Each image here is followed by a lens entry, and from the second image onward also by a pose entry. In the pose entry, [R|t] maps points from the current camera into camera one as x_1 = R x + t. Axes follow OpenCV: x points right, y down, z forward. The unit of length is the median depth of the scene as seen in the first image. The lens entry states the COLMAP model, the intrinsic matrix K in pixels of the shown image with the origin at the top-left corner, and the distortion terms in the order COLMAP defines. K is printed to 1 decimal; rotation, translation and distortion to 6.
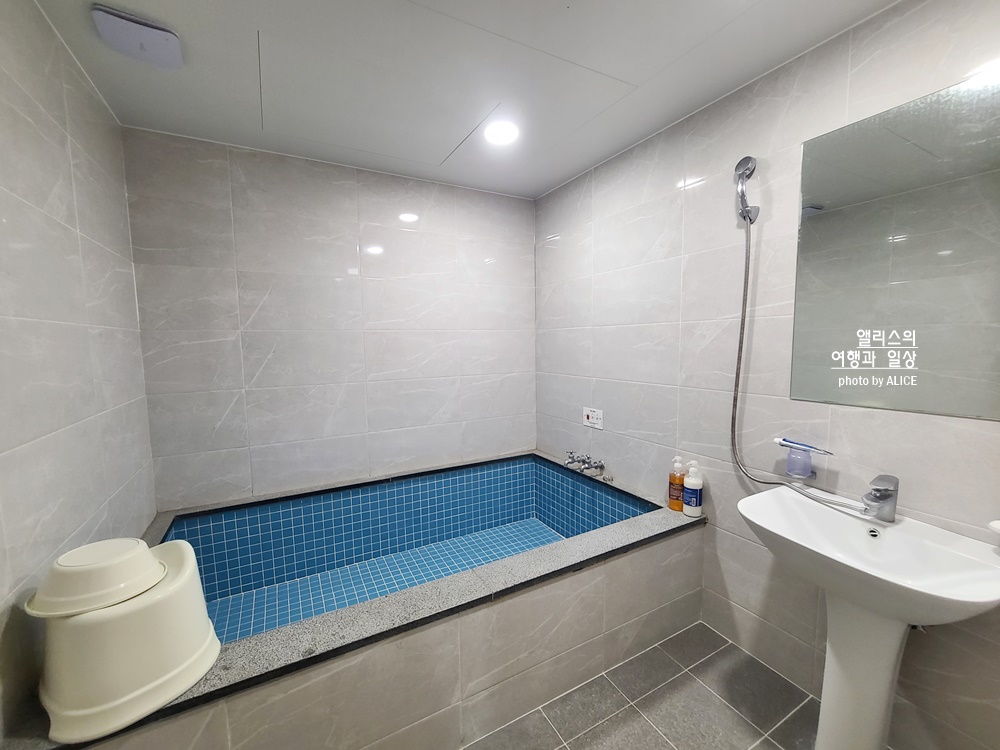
lens RADIAL K [[405.5, 0, 500.2], [0, 405.5, 374.1], [0, 0, 1]] dist [-0.002478, -0.000353]
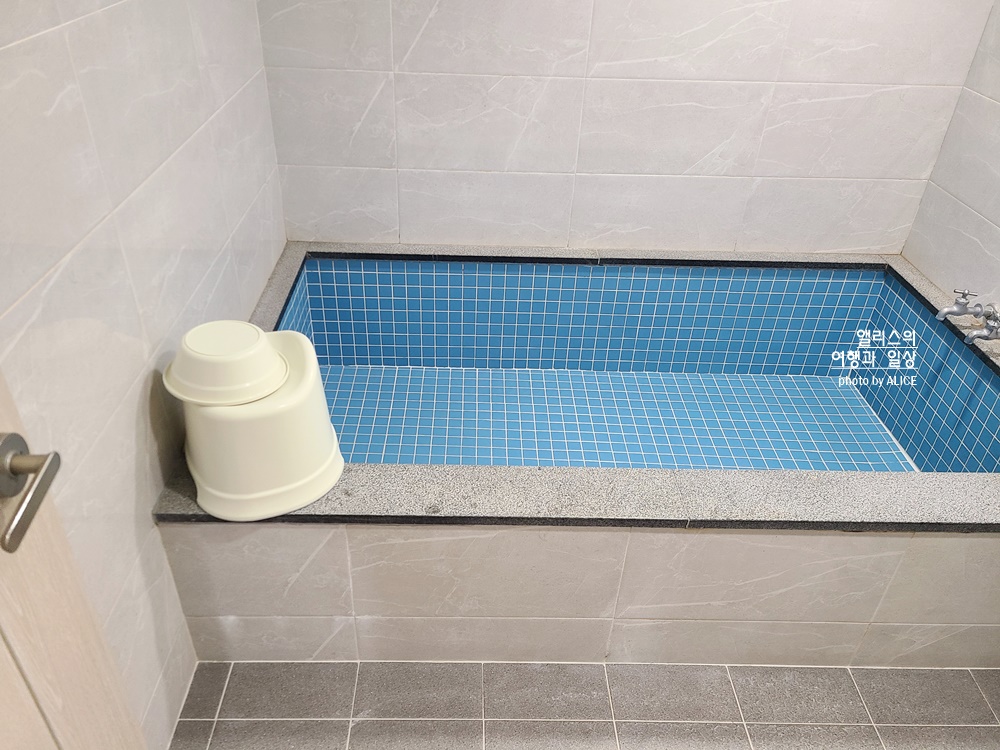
lens RADIAL K [[747.7, 0, 490.6], [0, 747.7, 376.4], [0, 0, 1]] dist [0.053657, -0.034816]
pose [[0.882436, 0.300553, -0.361905, 0.041174], [-0.090322, 0.863232, 0.496661, -0.139582], [0.461681, -0.405584, 0.788894, -0.005089]]
